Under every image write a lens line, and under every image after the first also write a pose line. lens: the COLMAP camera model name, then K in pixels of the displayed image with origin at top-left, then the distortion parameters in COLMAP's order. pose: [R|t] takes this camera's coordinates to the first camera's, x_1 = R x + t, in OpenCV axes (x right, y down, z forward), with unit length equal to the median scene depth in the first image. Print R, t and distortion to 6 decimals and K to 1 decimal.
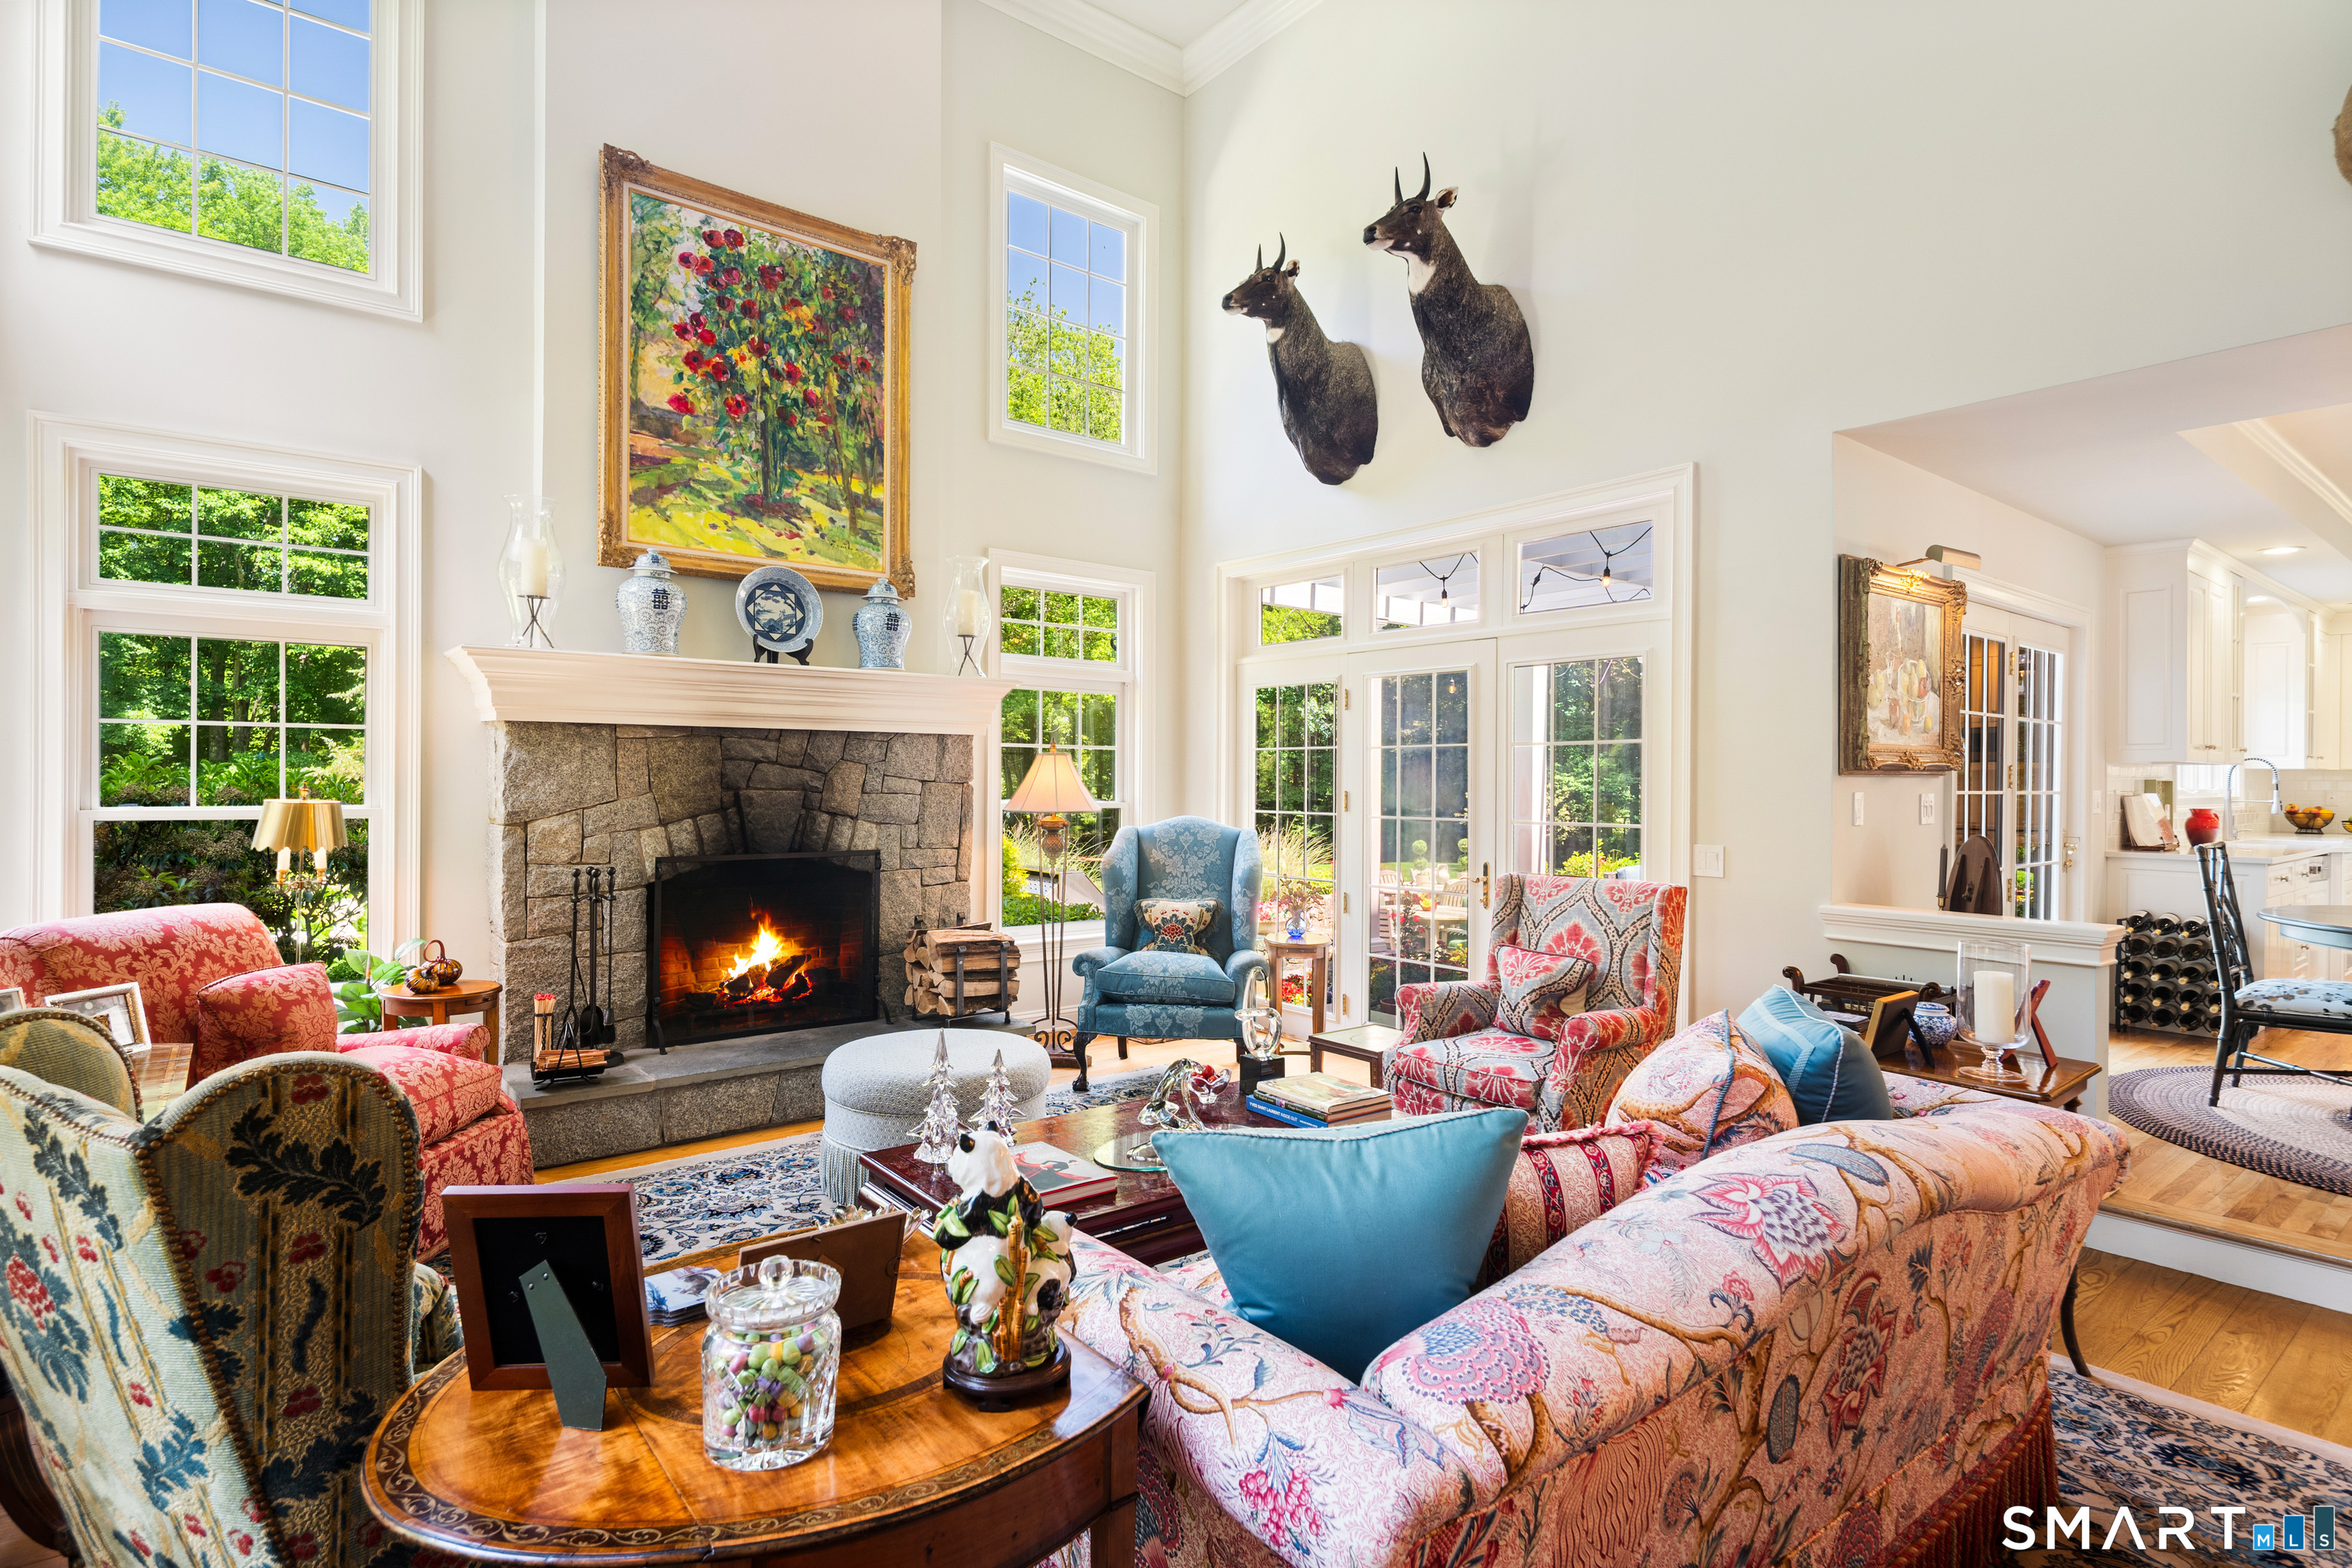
lens RADIAL K [[1167.6, 0, 1176.0], [0, 1167.6, 784.0], [0, 0, 1]] dist [0.000235, -0.000143]
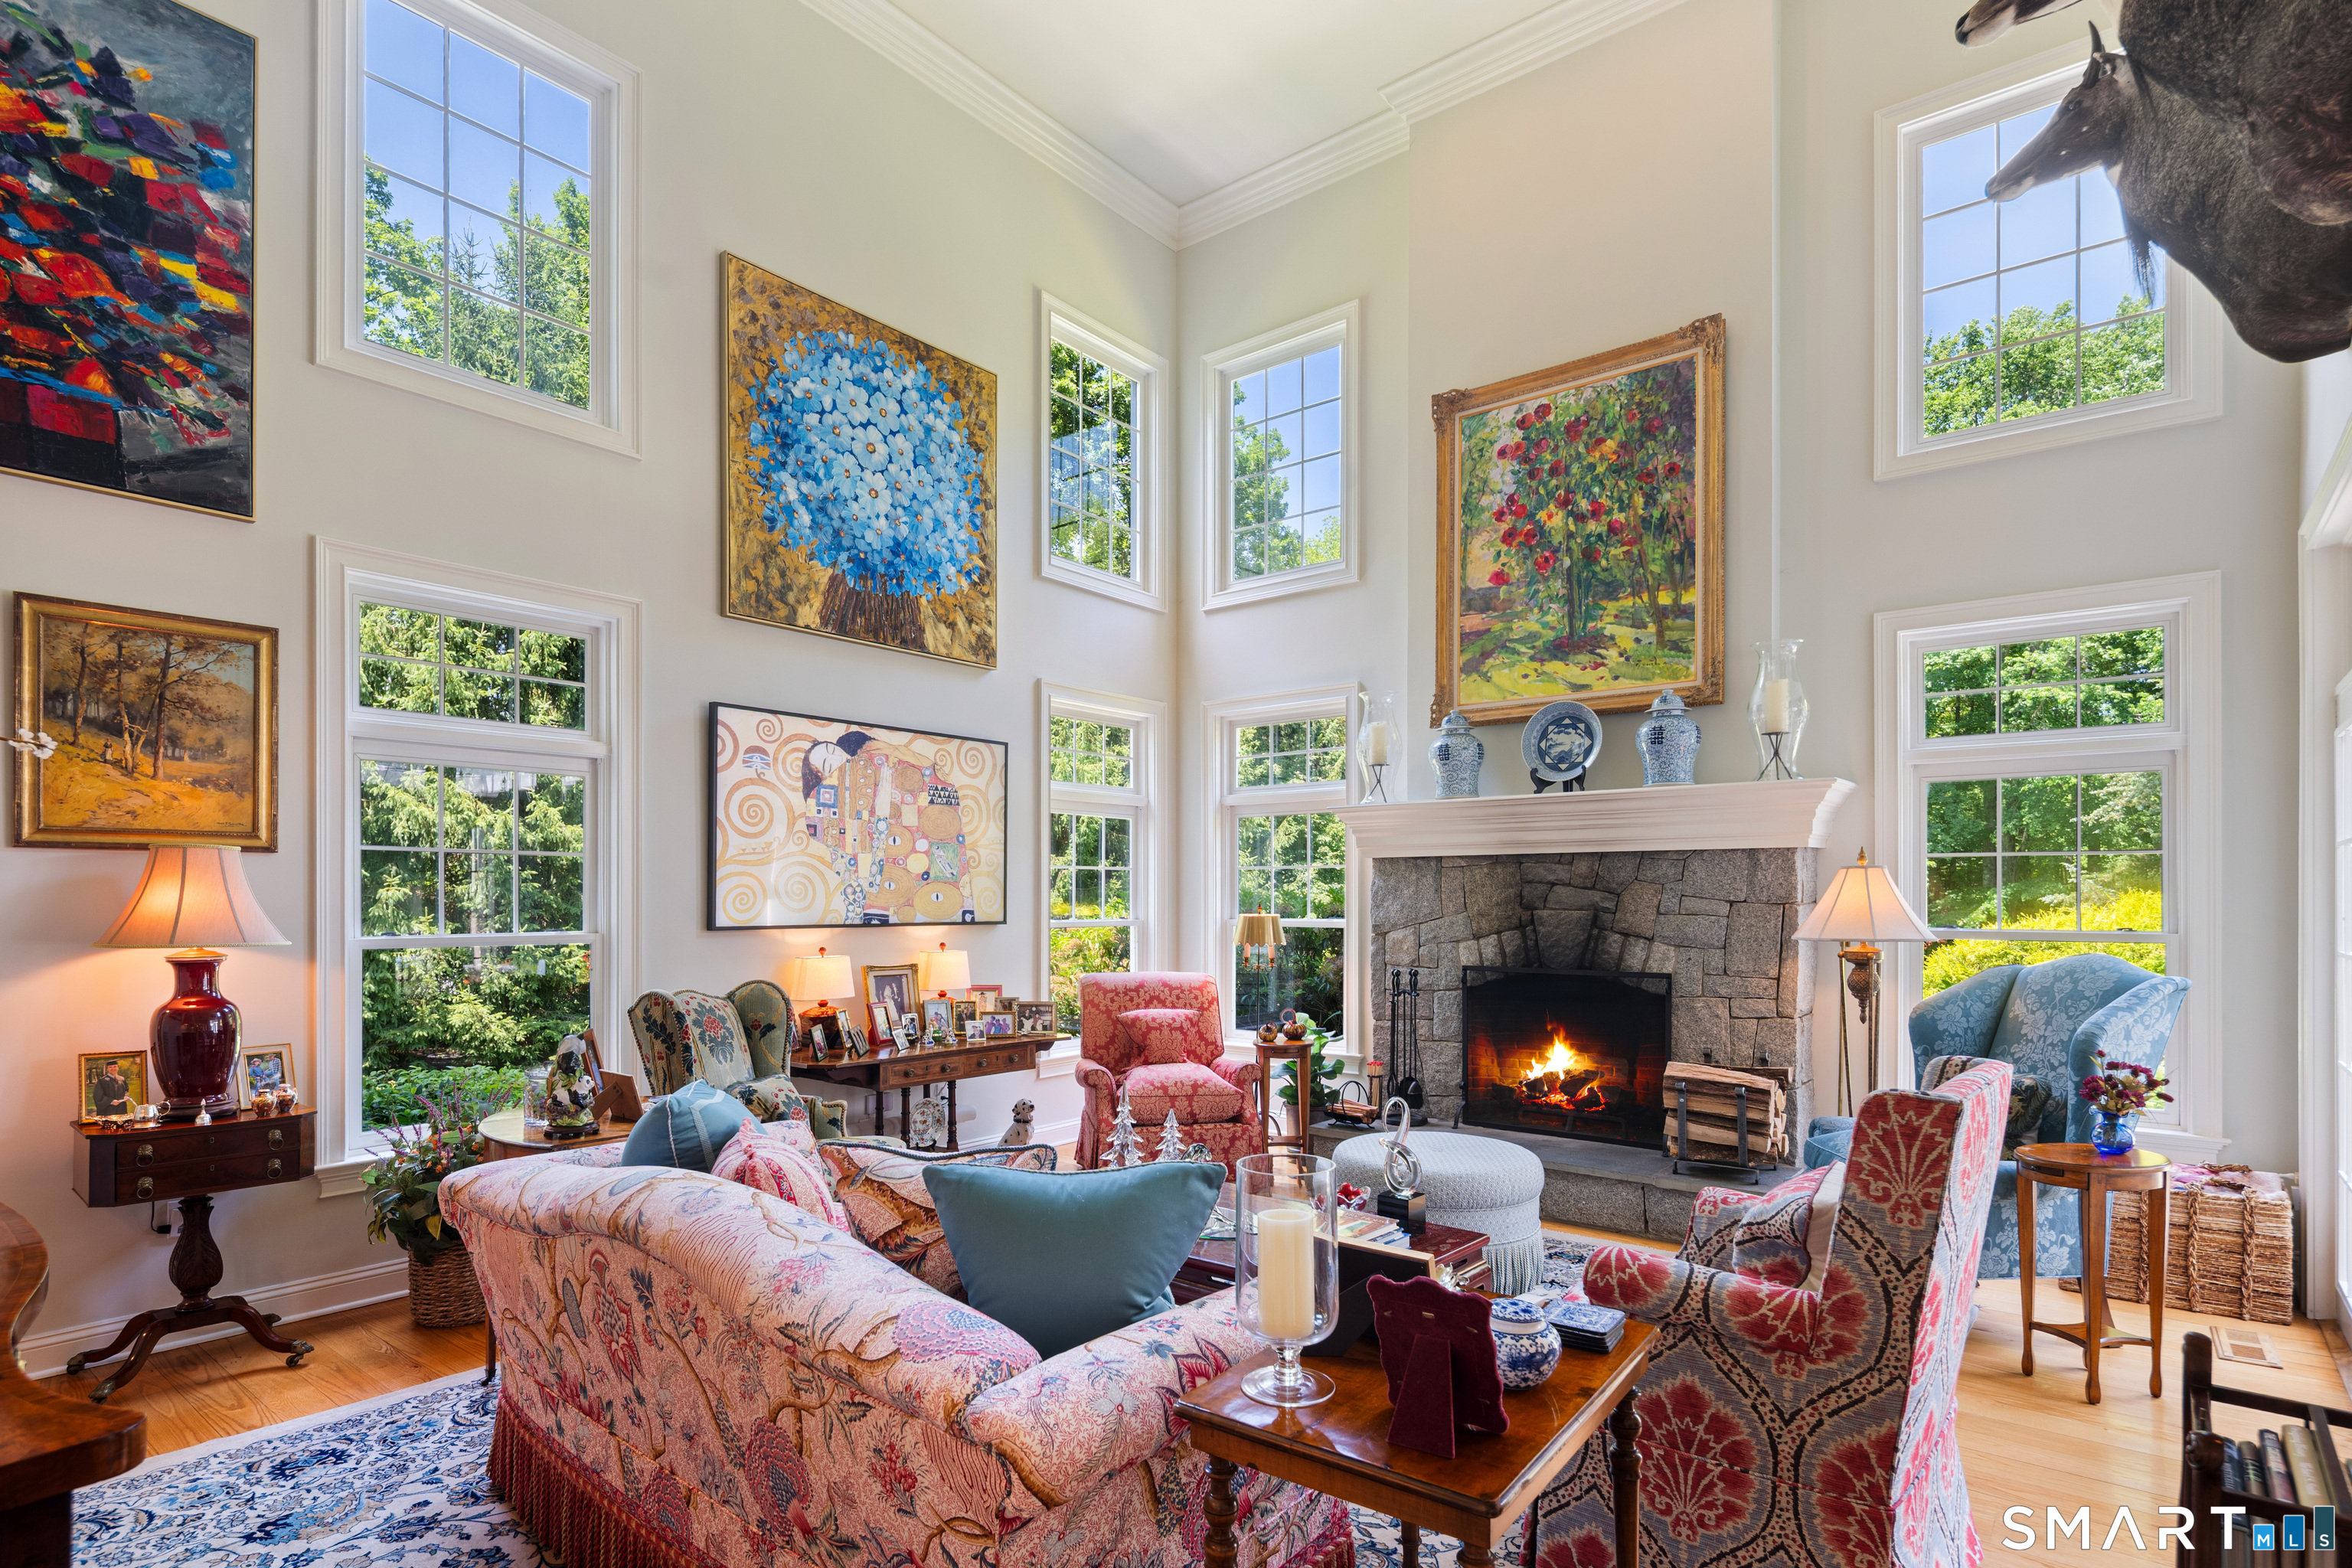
lens RADIAL K [[1198.1, 0, 1172.2], [0, 1198.1, 902.8], [0, 0, 1]] dist [-0.001080, -0.000713]
pose [[0.215553, -0.002957, -0.976488, 0.642145], [-0.003314, 0.999987, -0.003759, 0.003615], [0.976487, 0.004047, 0.215541, 0.407766]]
